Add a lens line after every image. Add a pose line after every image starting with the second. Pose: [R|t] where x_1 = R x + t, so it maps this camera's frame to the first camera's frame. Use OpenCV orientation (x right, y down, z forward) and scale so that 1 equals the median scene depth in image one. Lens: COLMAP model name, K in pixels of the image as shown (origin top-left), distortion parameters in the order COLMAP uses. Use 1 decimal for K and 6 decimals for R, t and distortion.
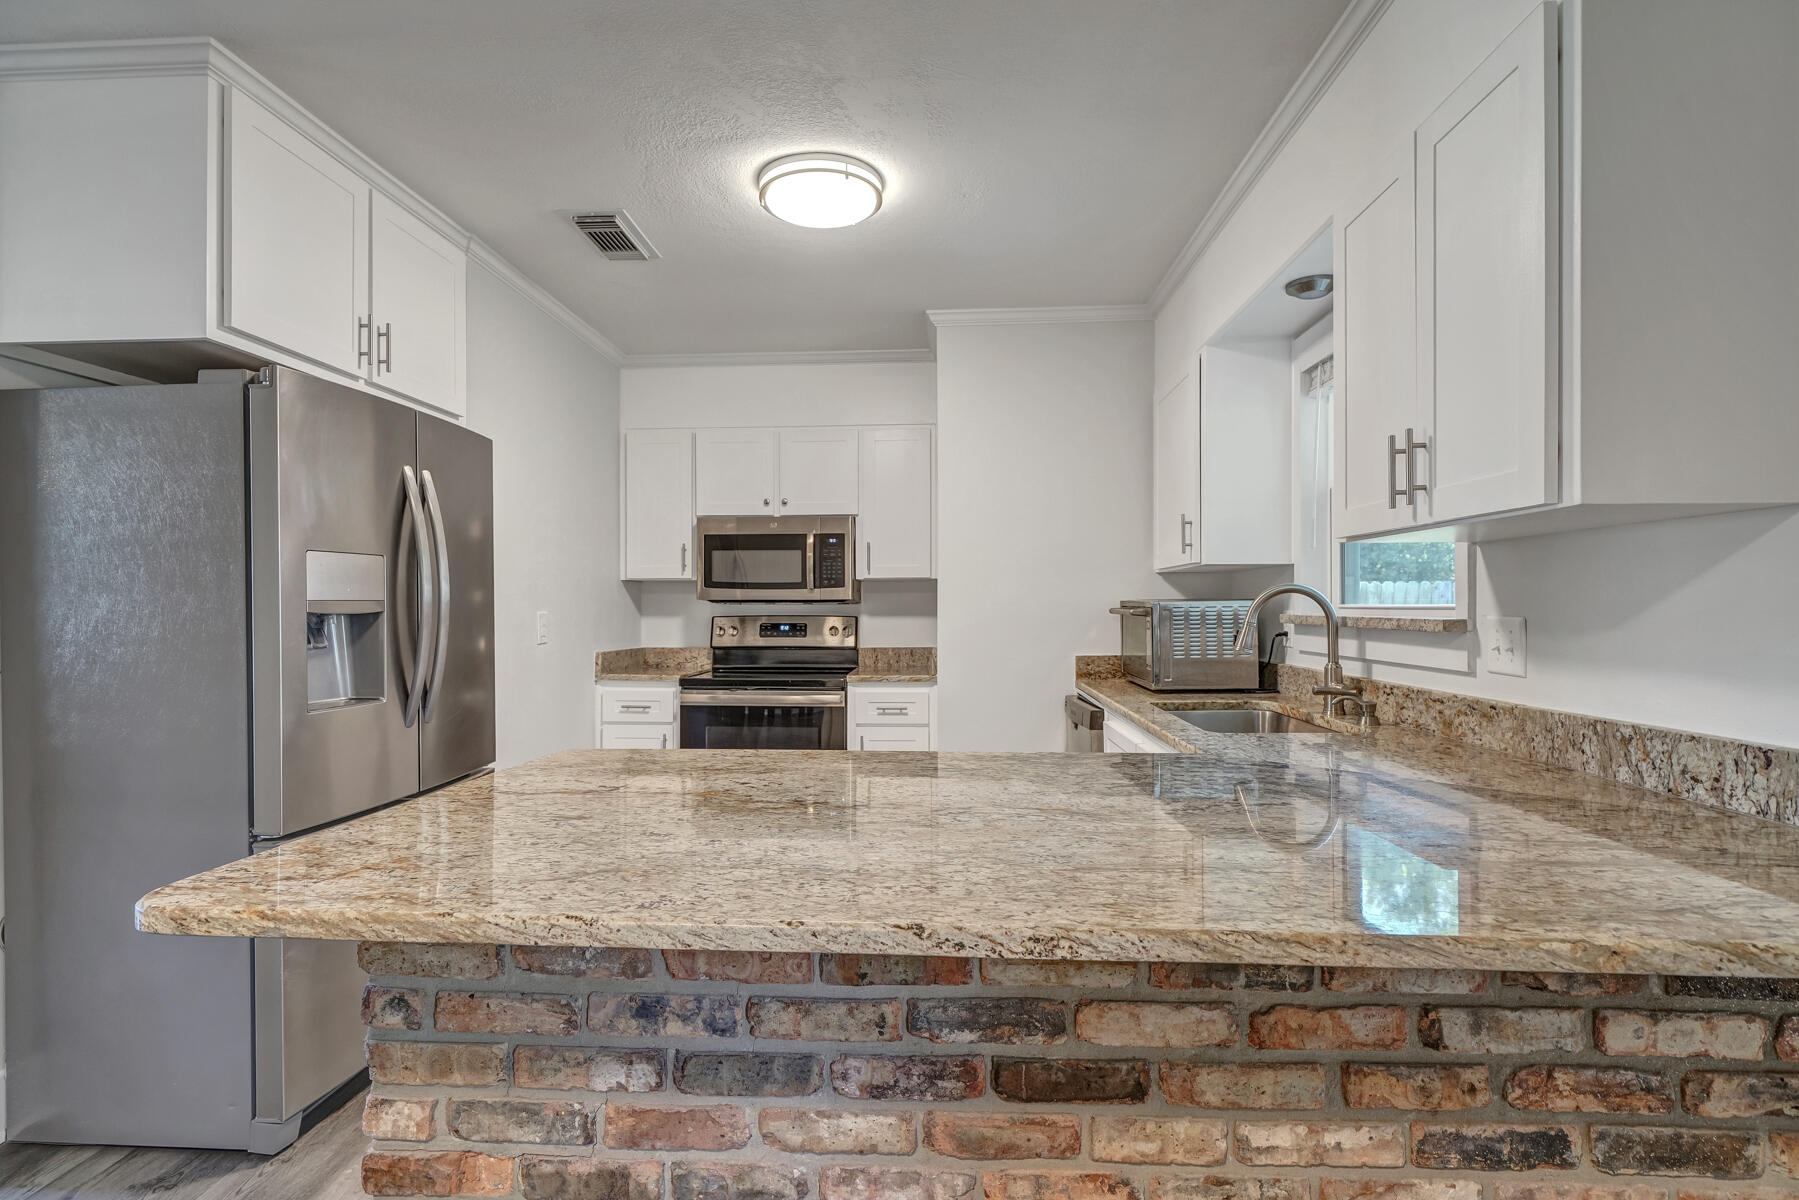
lens RADIAL K [[876.1, 0, 885.6], [0, 876.1, 610.5], [0, 0, 1]] dist [-0.001598, 0.001882]
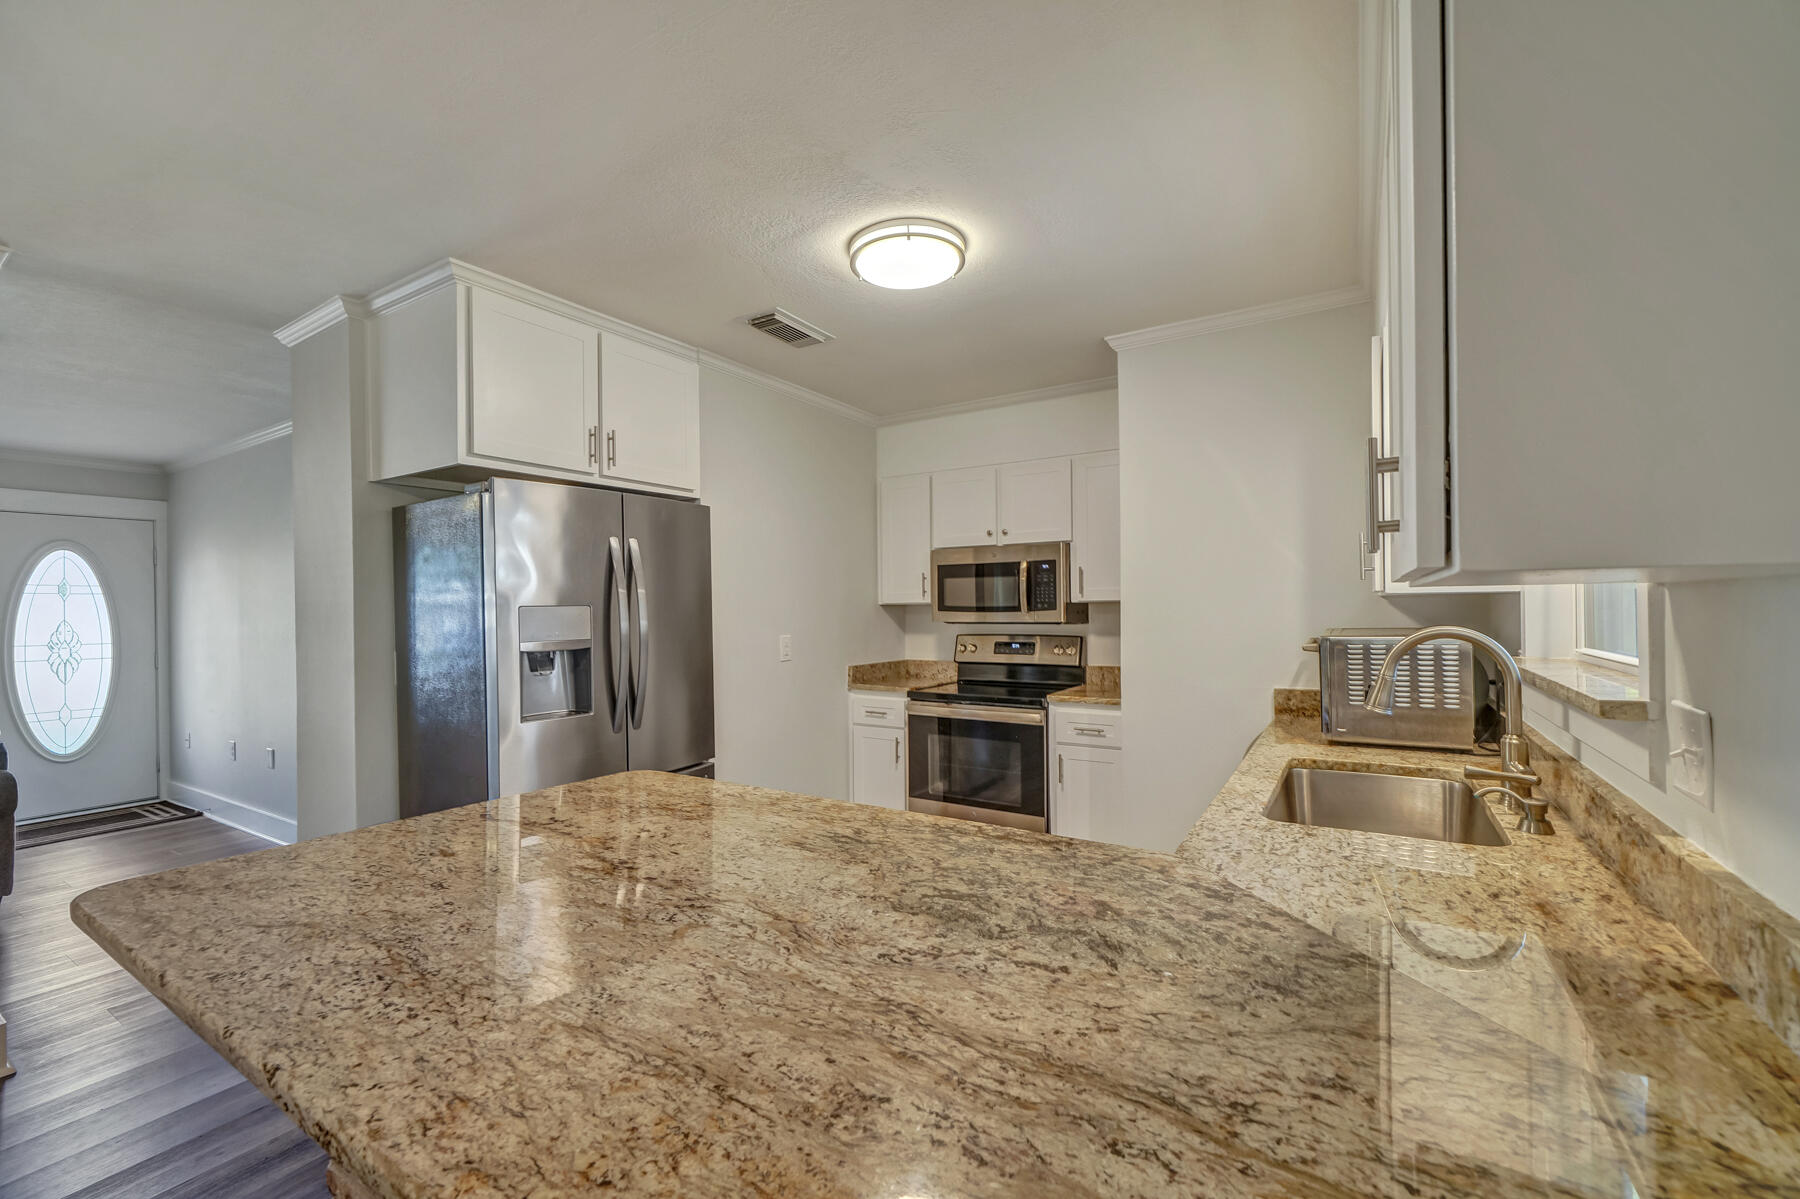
lens RADIAL K [[742.3, 0, 892.0], [0, 742.3, 608.4], [0, 0, 1]] dist [0.001032, -0.001584]
pose [[0.878860, -0.007070, -0.477027, 0.379019], [0.007668, 0.999970, -0.000693, -0.054506], [0.477018, -0.003049, 0.878888, 0.219910]]
